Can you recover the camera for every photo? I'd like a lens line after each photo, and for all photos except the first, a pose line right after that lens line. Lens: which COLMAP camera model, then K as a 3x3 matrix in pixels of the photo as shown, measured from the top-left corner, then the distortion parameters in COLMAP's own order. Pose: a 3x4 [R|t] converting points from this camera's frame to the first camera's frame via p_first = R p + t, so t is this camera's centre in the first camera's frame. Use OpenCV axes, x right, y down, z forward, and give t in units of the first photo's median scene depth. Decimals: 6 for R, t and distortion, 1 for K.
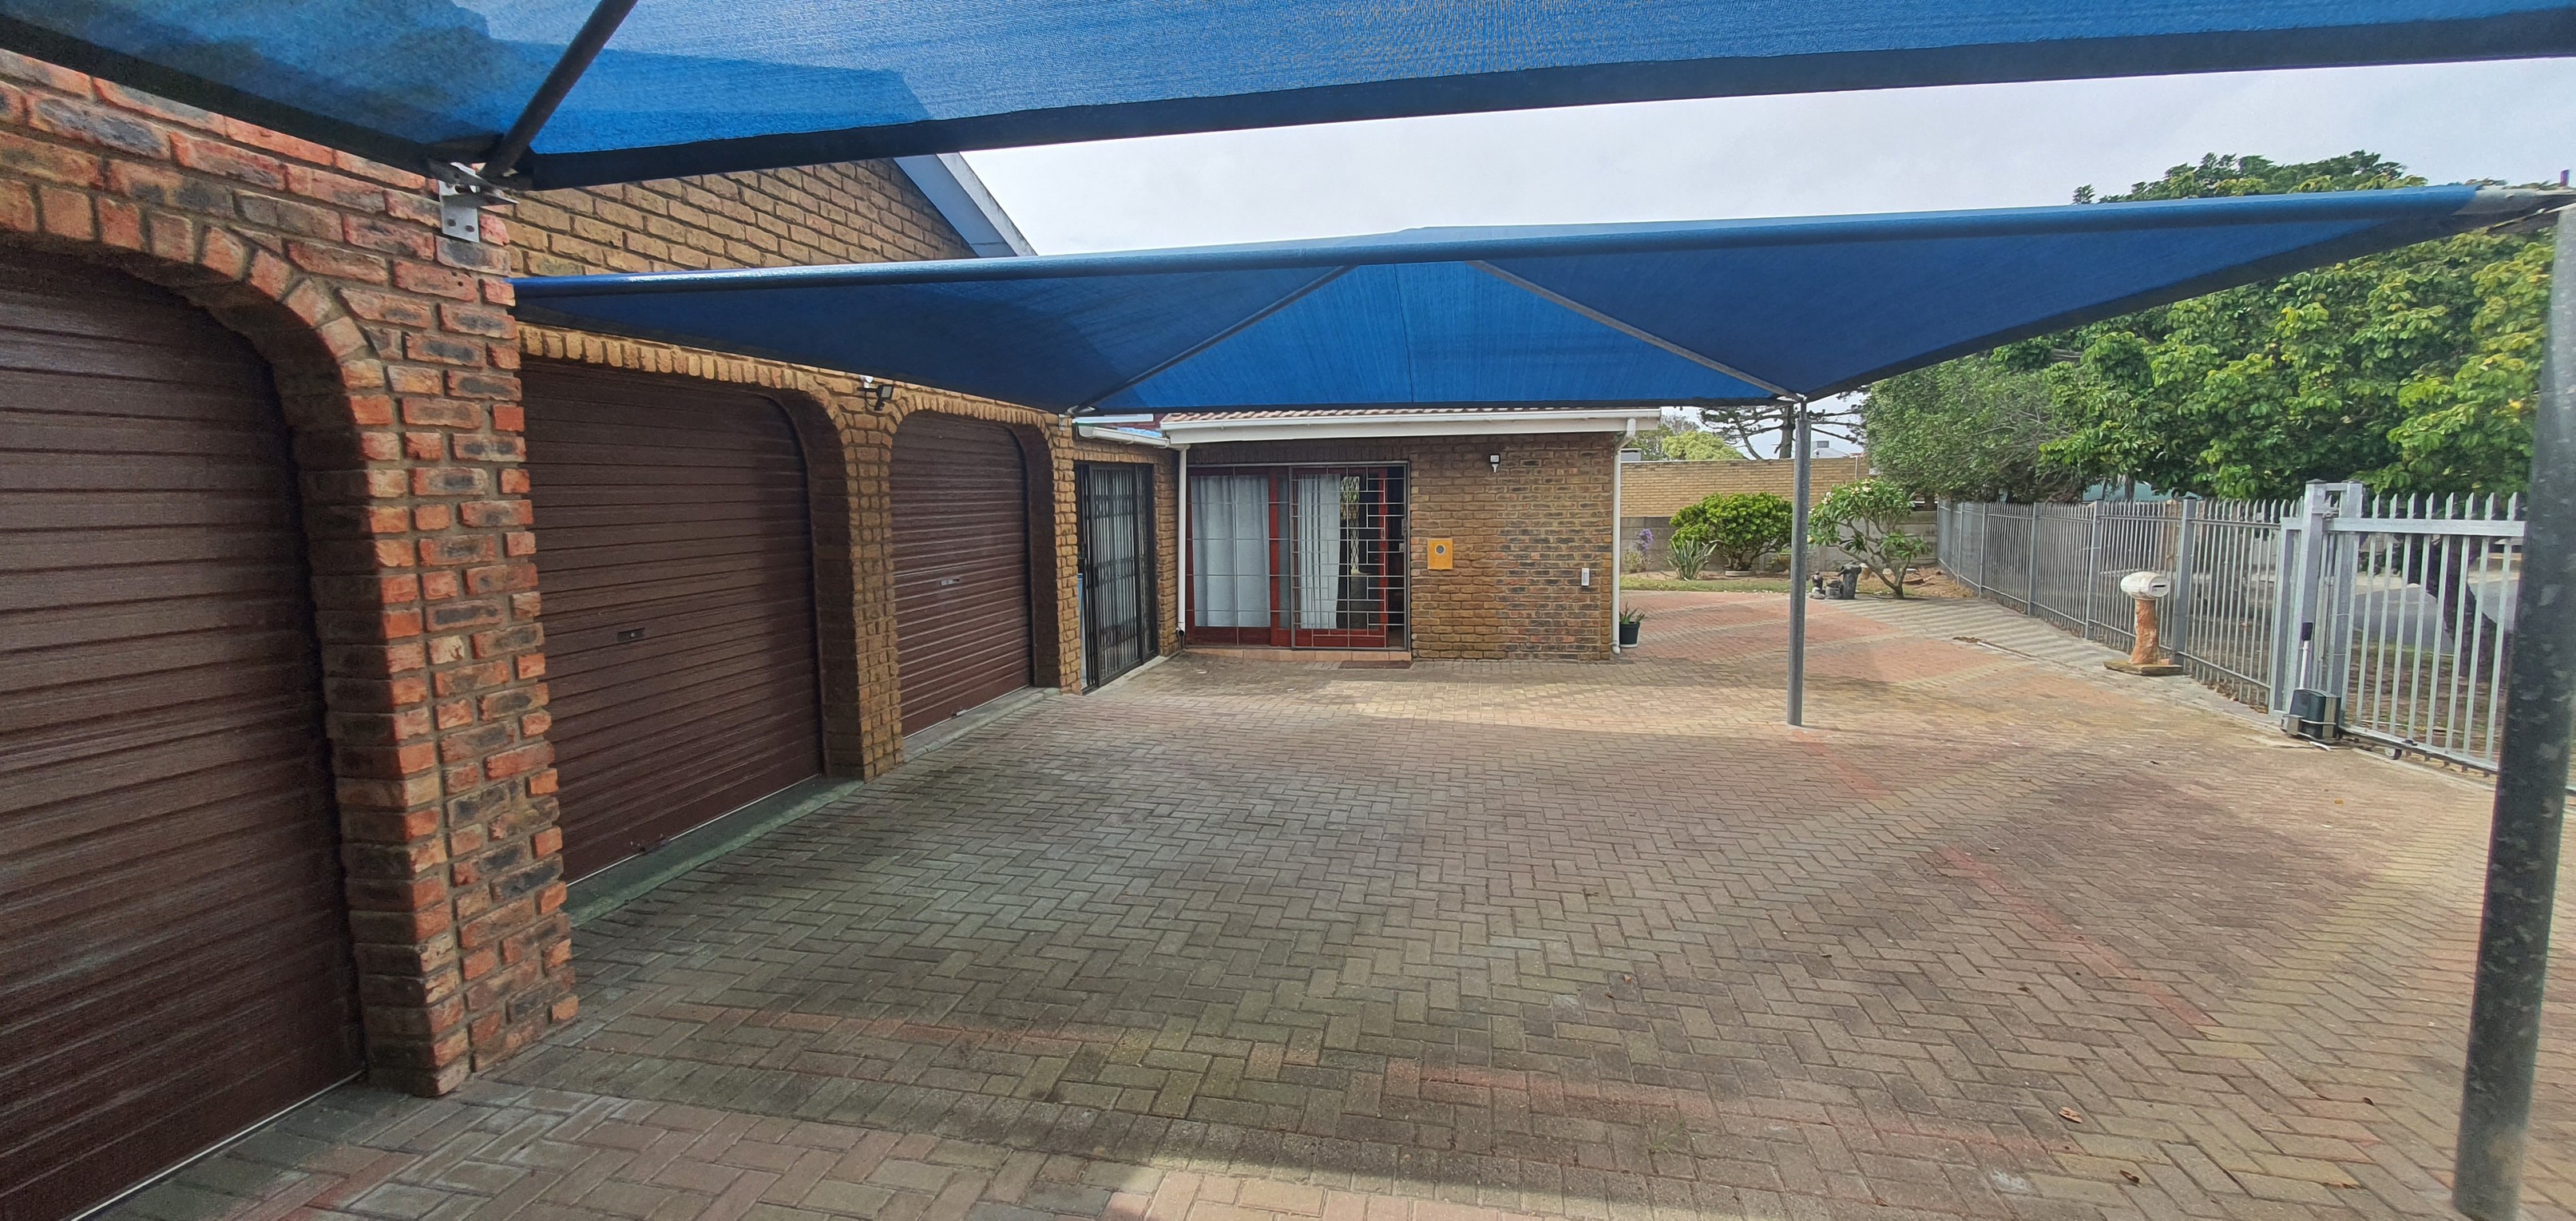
lens RADIAL K [[1034.6, 0, 1290.0], [0, 1034.6, 600.4], [0, 0, 1]] dist [-0.001058, -0.000070]
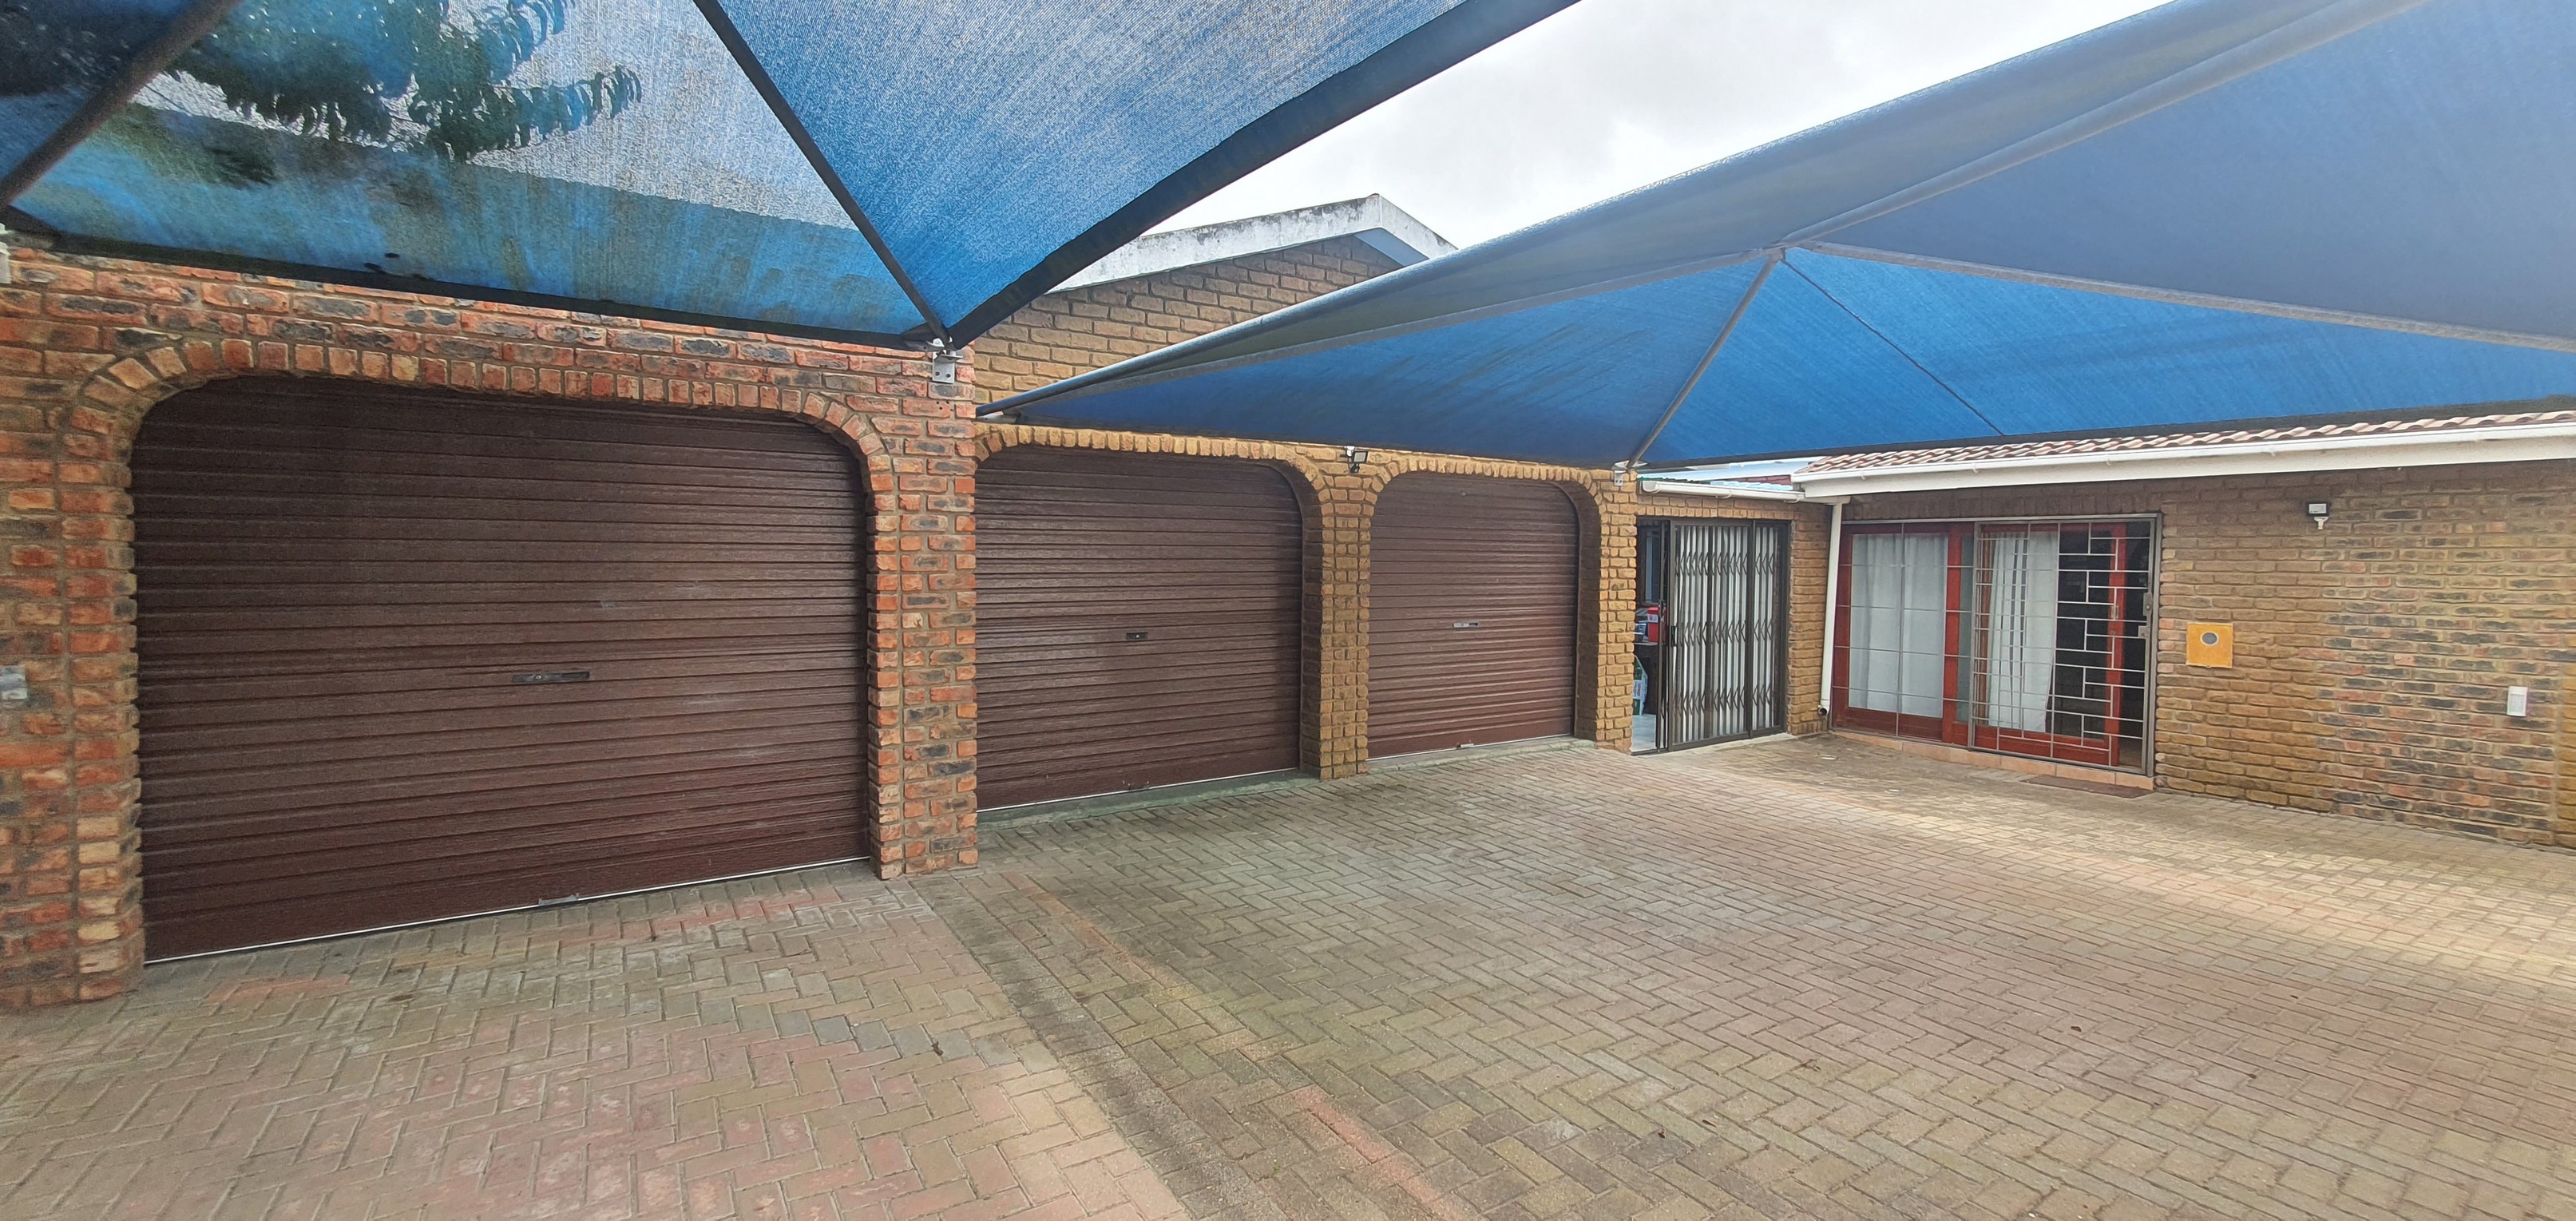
lens RADIAL K [[1034.6, 0, 1297.1], [0, 1034.6, 598.8], [0, 0, 1]] dist [-0.001058, -0.000070]
pose [[0.689452, 0.047581, -0.722767, 0.472374], [-0.093291, 0.995362, -0.023465, -0.003806], [0.718299, 0.083605, 0.690693, 0.147072]]
